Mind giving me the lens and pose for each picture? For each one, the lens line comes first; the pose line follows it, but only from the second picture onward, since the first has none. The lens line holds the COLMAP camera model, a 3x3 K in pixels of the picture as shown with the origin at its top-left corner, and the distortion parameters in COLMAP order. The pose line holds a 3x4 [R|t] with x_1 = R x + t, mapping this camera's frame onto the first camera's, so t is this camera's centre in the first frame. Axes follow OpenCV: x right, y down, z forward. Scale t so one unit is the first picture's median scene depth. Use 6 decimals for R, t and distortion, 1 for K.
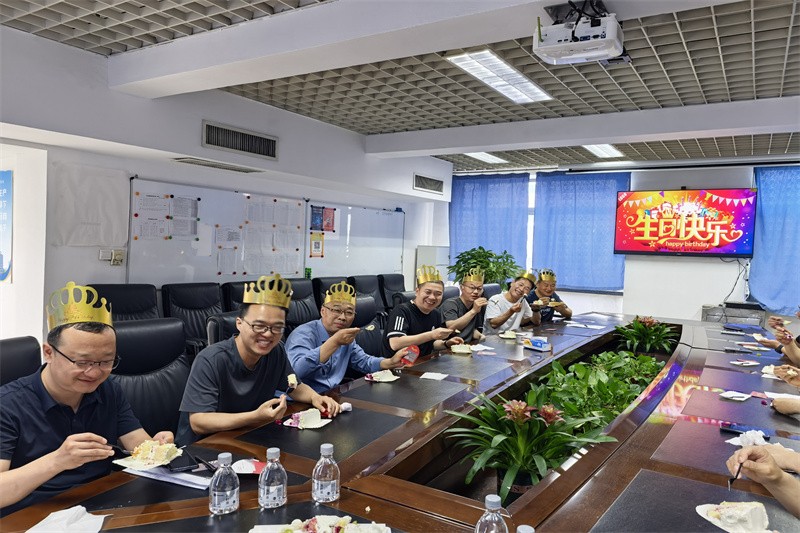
lens RADIAL K [[546.1, 0, 399.5], [0, 546.1, 276.5], [0, 0, 1]] dist [0.004727, -0.000039]
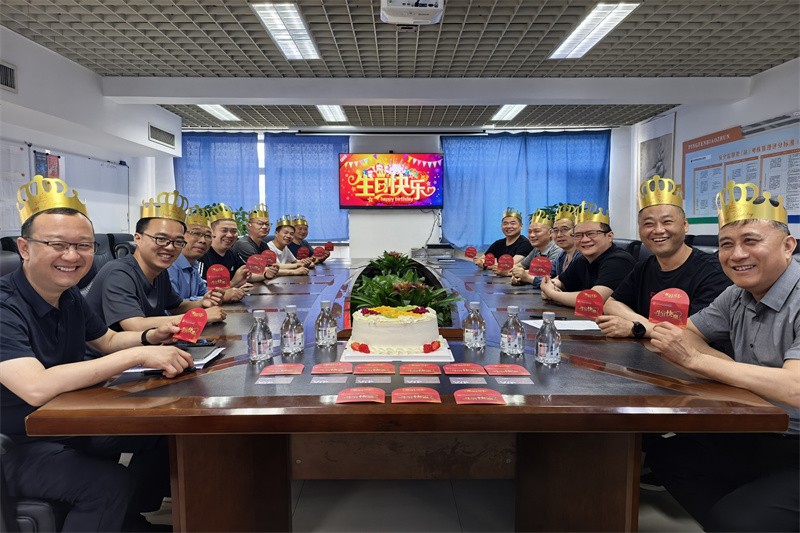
lens RADIAL K [[547.7, 0, 393.0], [0, 547.7, 266.5], [0, 0, 1]] dist [0.041061, -0.004992]
pose [[0.856330, -0.073177, 0.511219, -0.109619], [0.056154, 0.997235, 0.048683, 0.030351], [-0.513368, -0.012981, 0.858071, -0.031503]]
